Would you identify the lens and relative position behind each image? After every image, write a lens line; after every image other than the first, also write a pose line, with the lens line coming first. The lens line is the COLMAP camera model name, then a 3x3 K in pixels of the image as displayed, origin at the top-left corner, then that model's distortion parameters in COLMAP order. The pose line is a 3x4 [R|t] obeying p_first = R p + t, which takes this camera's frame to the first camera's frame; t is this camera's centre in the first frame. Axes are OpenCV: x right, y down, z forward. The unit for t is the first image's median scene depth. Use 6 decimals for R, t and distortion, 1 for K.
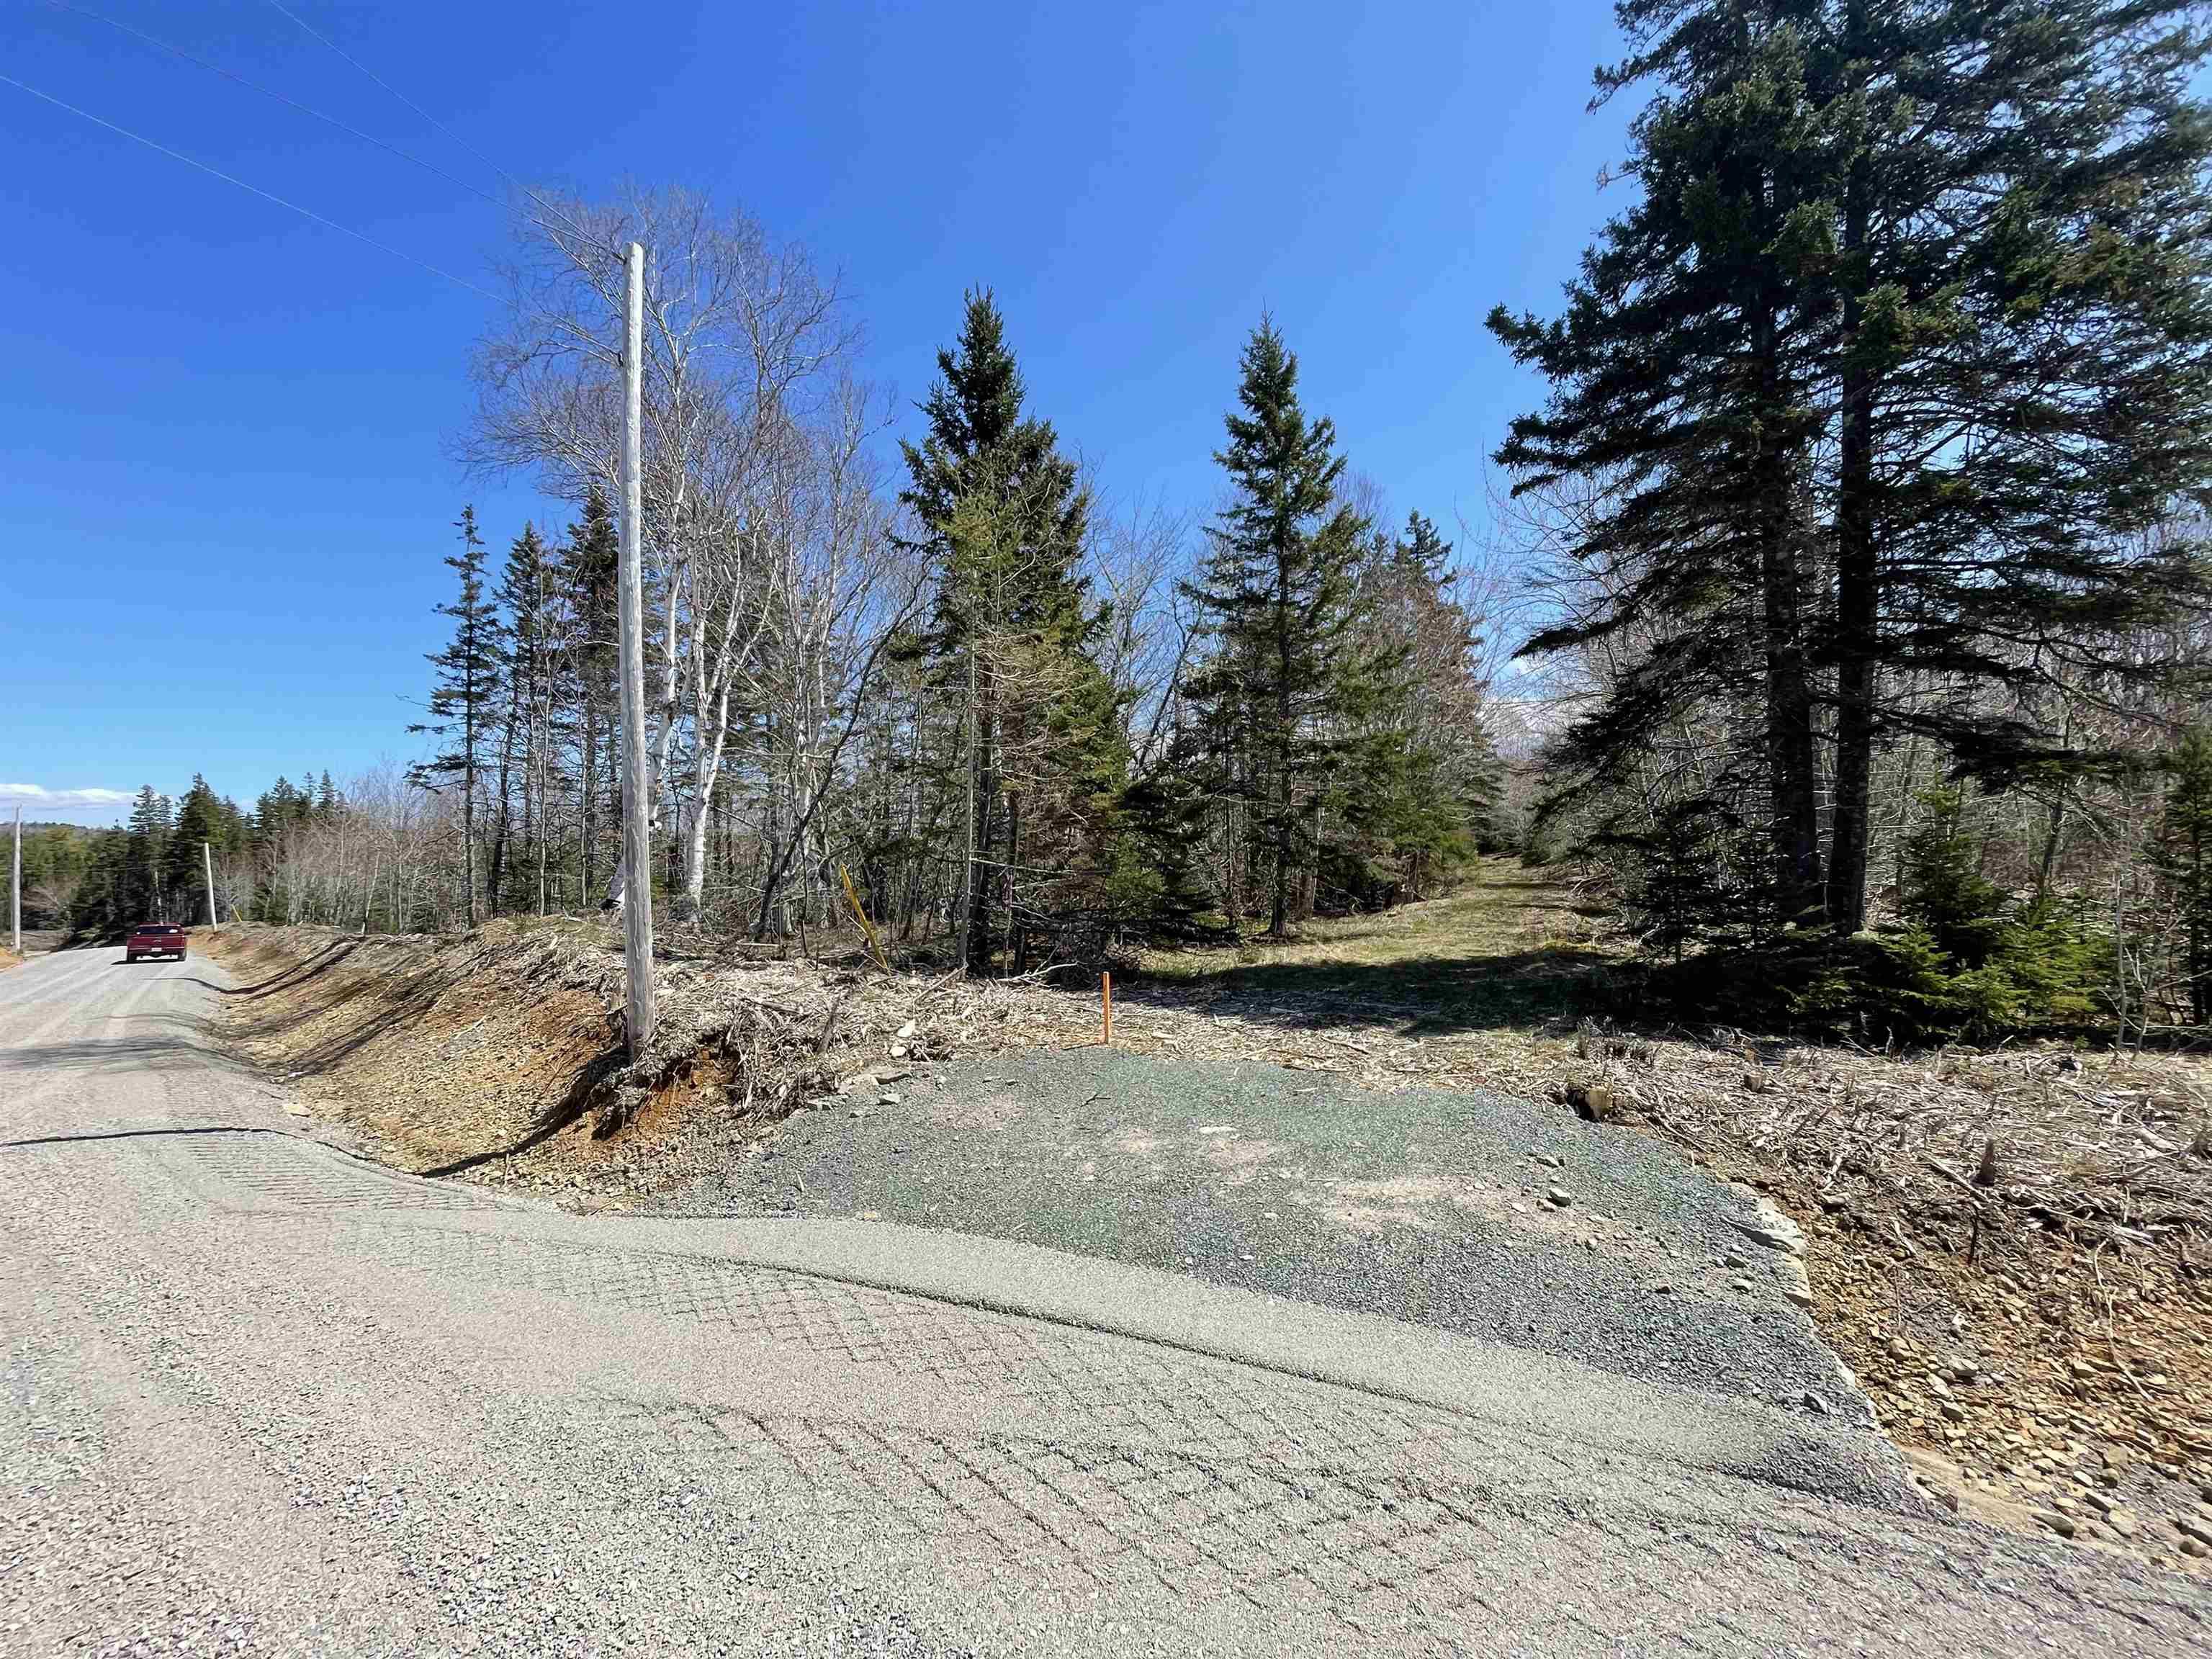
lens RADIAL K [[892.4, 0, 1106.0], [0, 892.4, 829.5], [0, 0, 1]] dist [-0.005096, 0.000874]
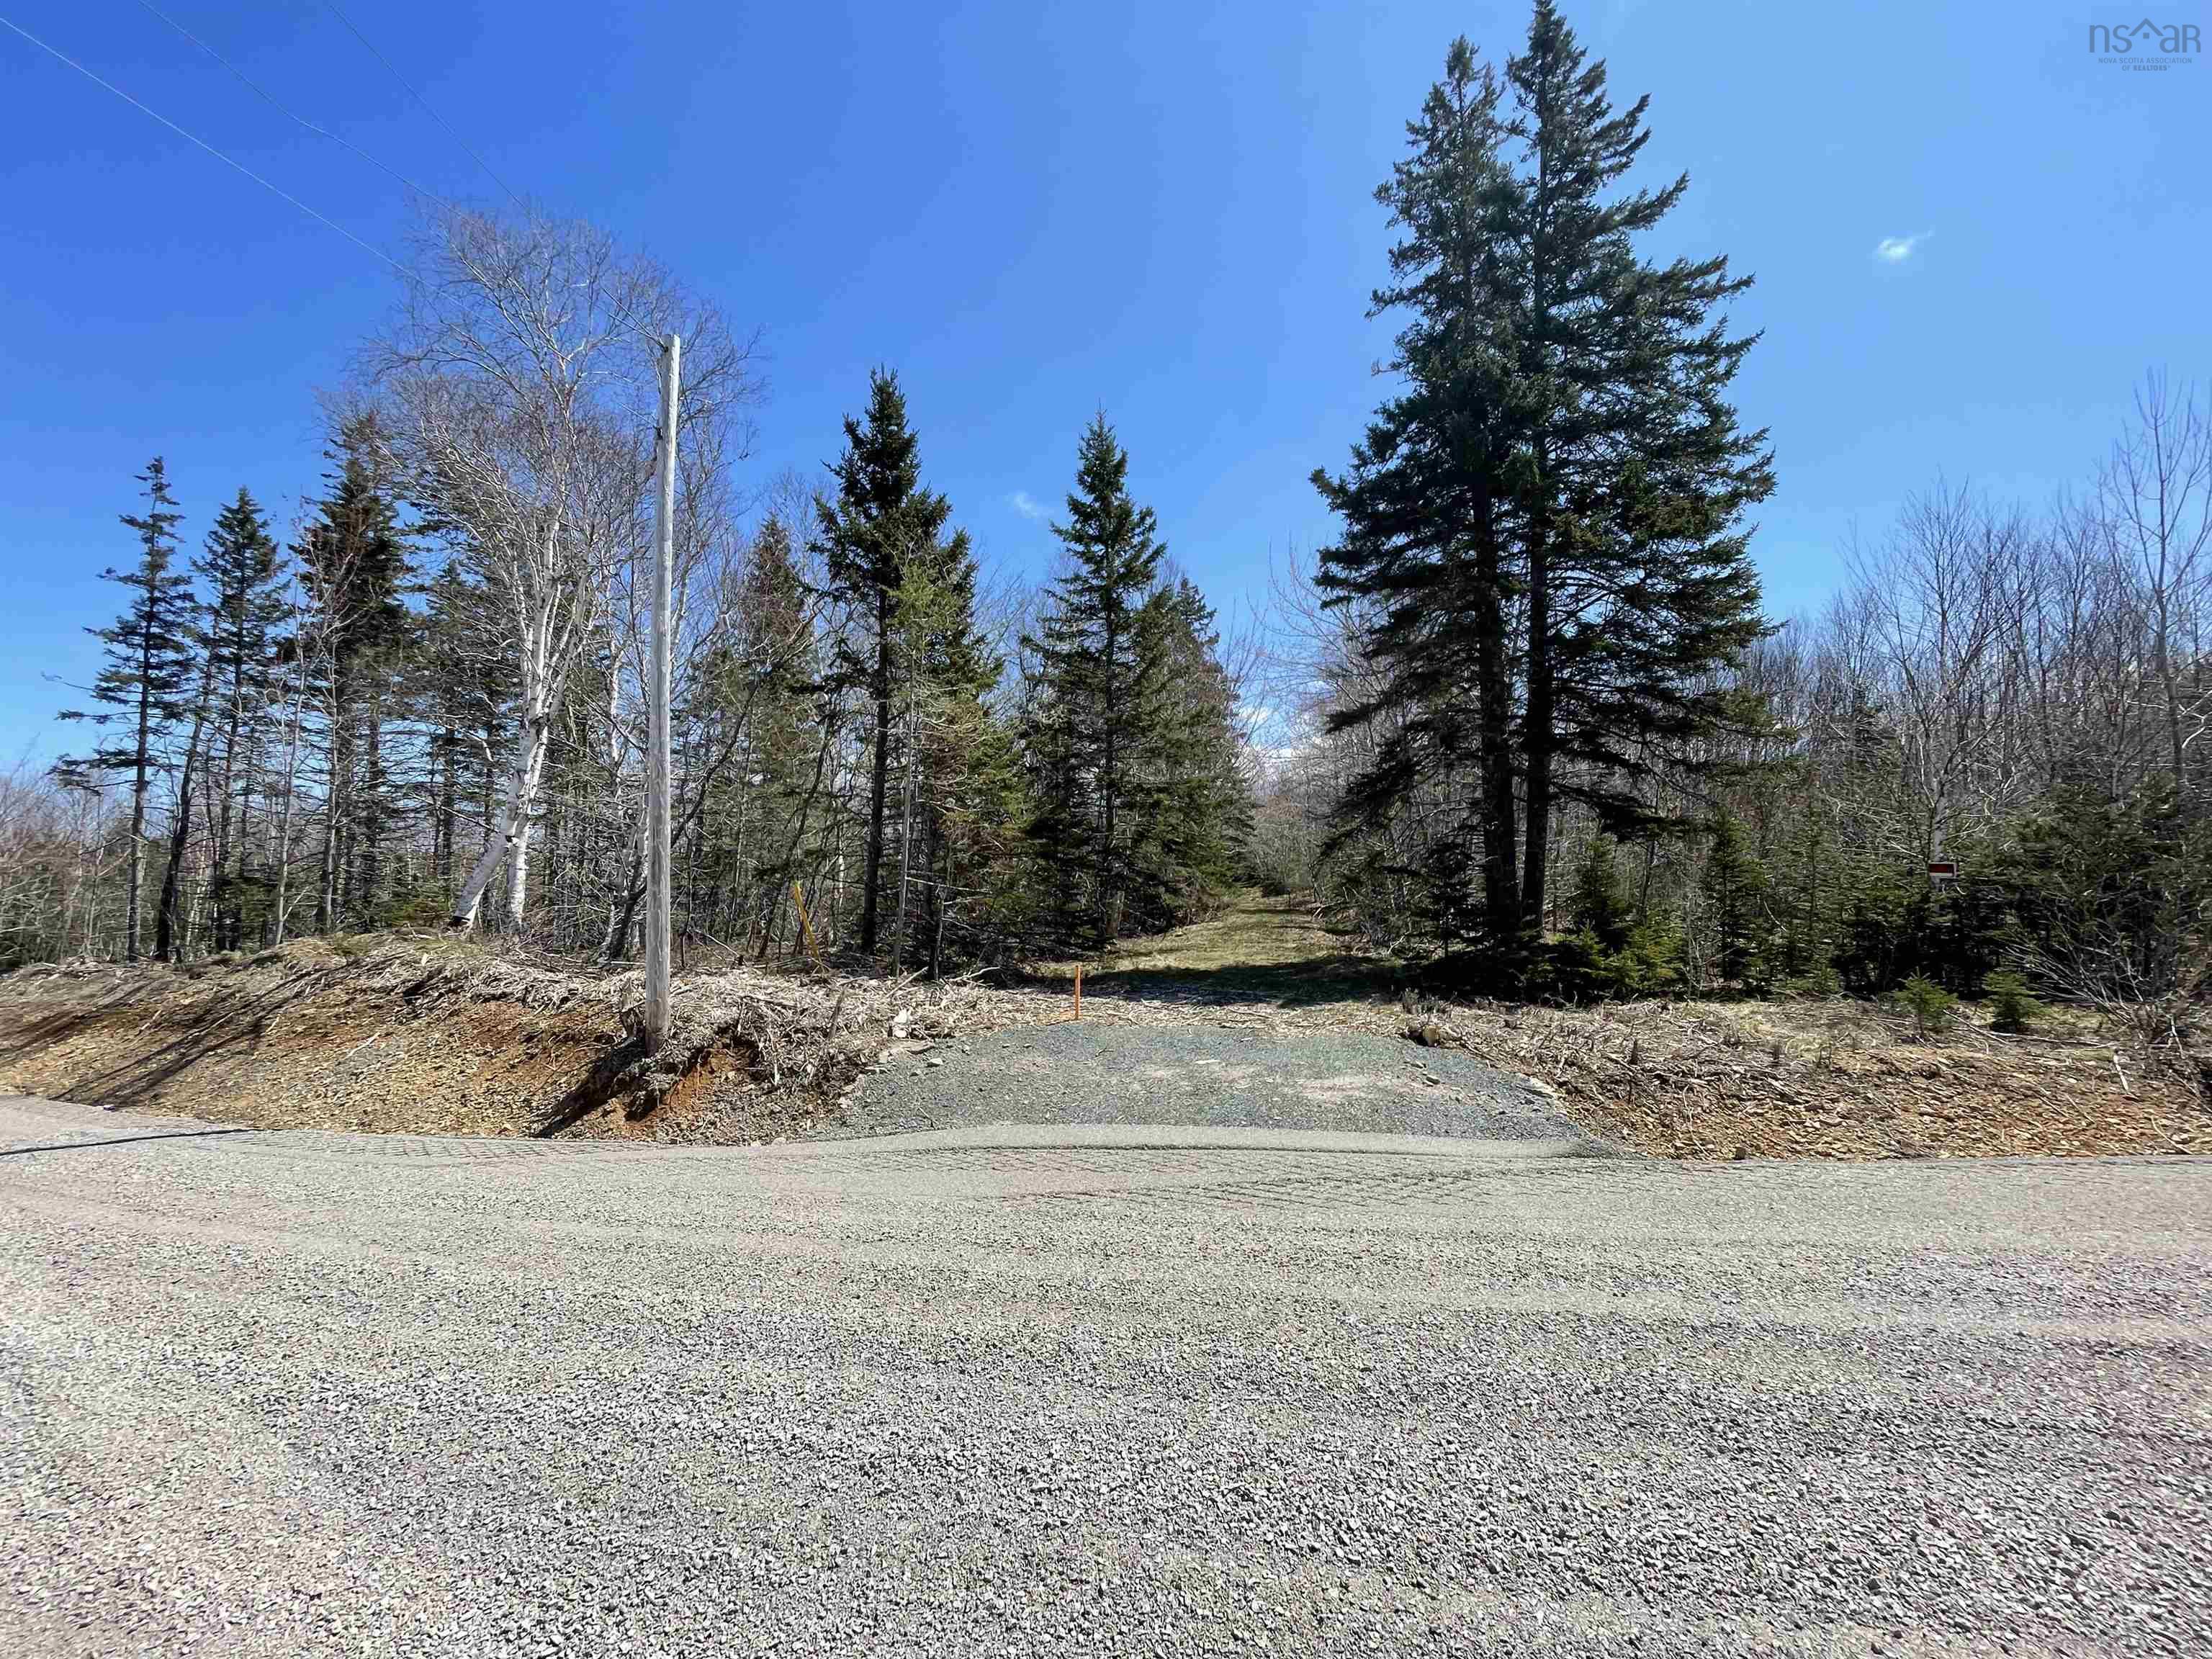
lens RADIAL K [[892.4, 0, 1106.0], [0, 892.4, 829.5], [0, 0, 1]] dist [-0.005096, 0.000874]
pose [[0.960237, 0.029322, 0.277640, -0.171816], [-0.020456, 0.999186, -0.034776, 0.003962], [-0.278434, 0.027714, 0.960055, -0.138899]]
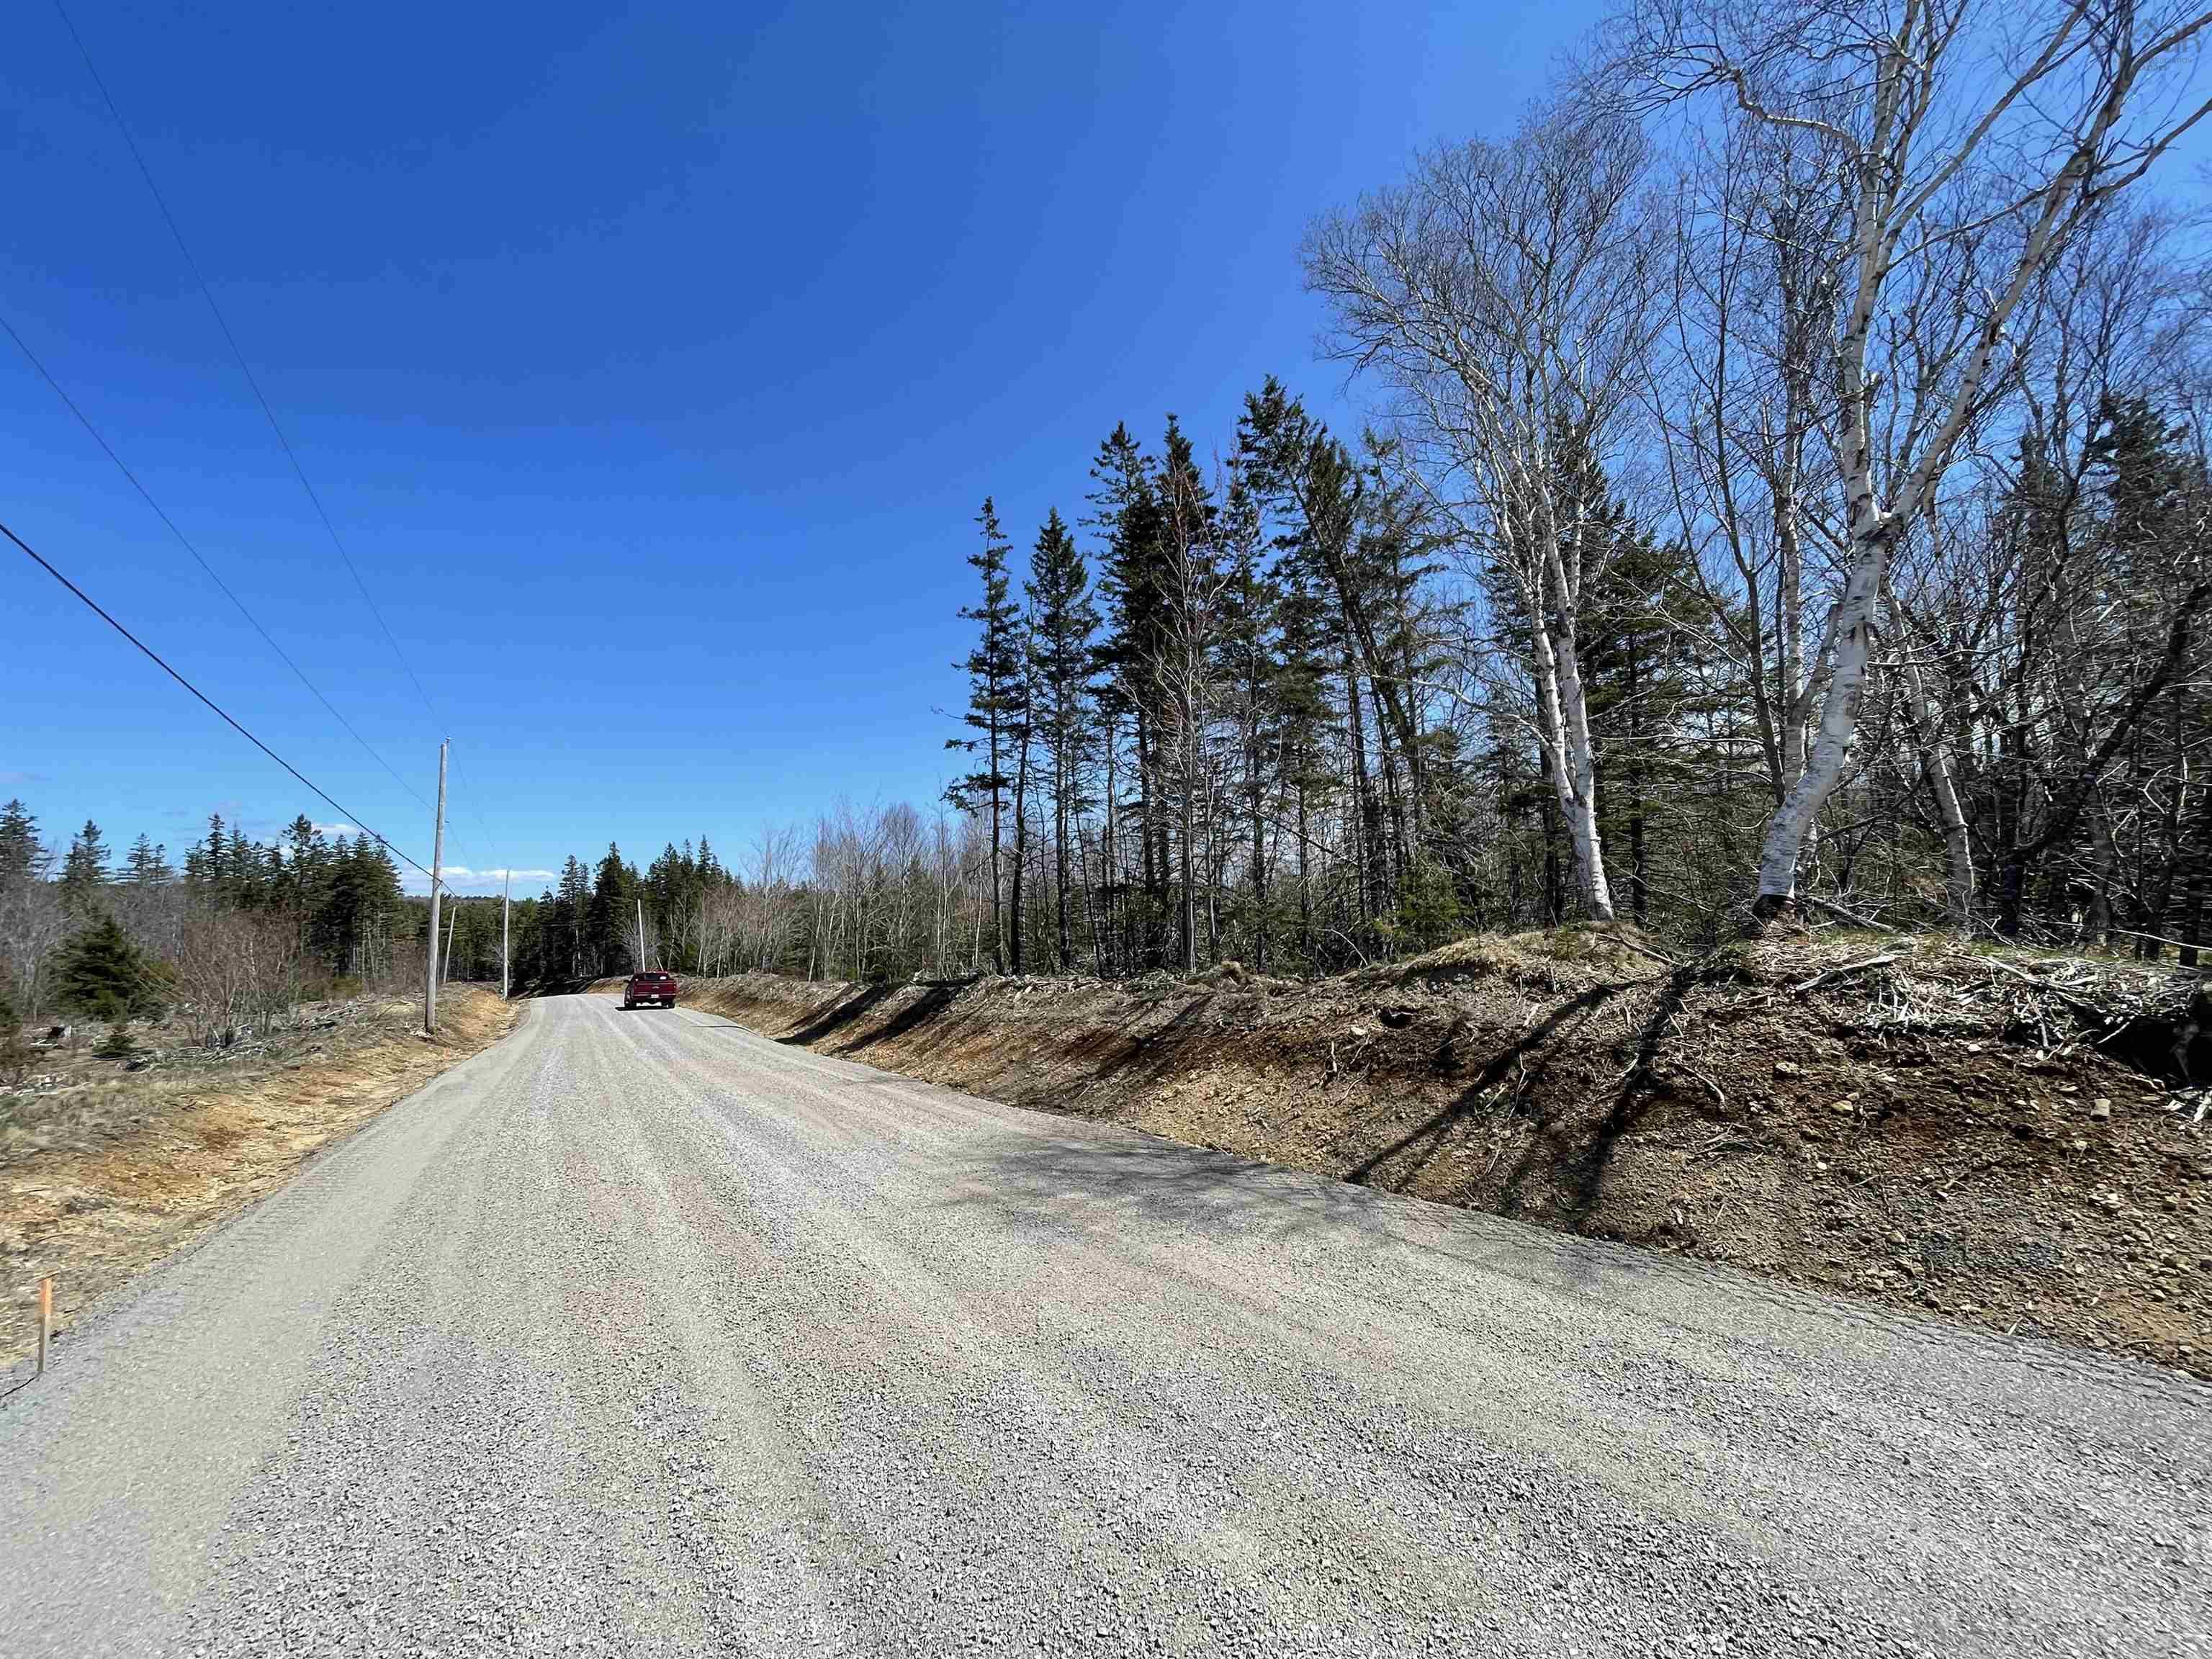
lens RADIAL K [[892.4, 0, 1106.0], [0, 892.4, 829.5], [0, 0, 1]] dist [-0.005096, 0.000874]
pose [[0.967066, -0.045104, -0.250496, -0.942954], [0.031047, 0.997728, -0.059791, 0.068215], [0.252624, 0.050044, 0.966270, 0.421230]]
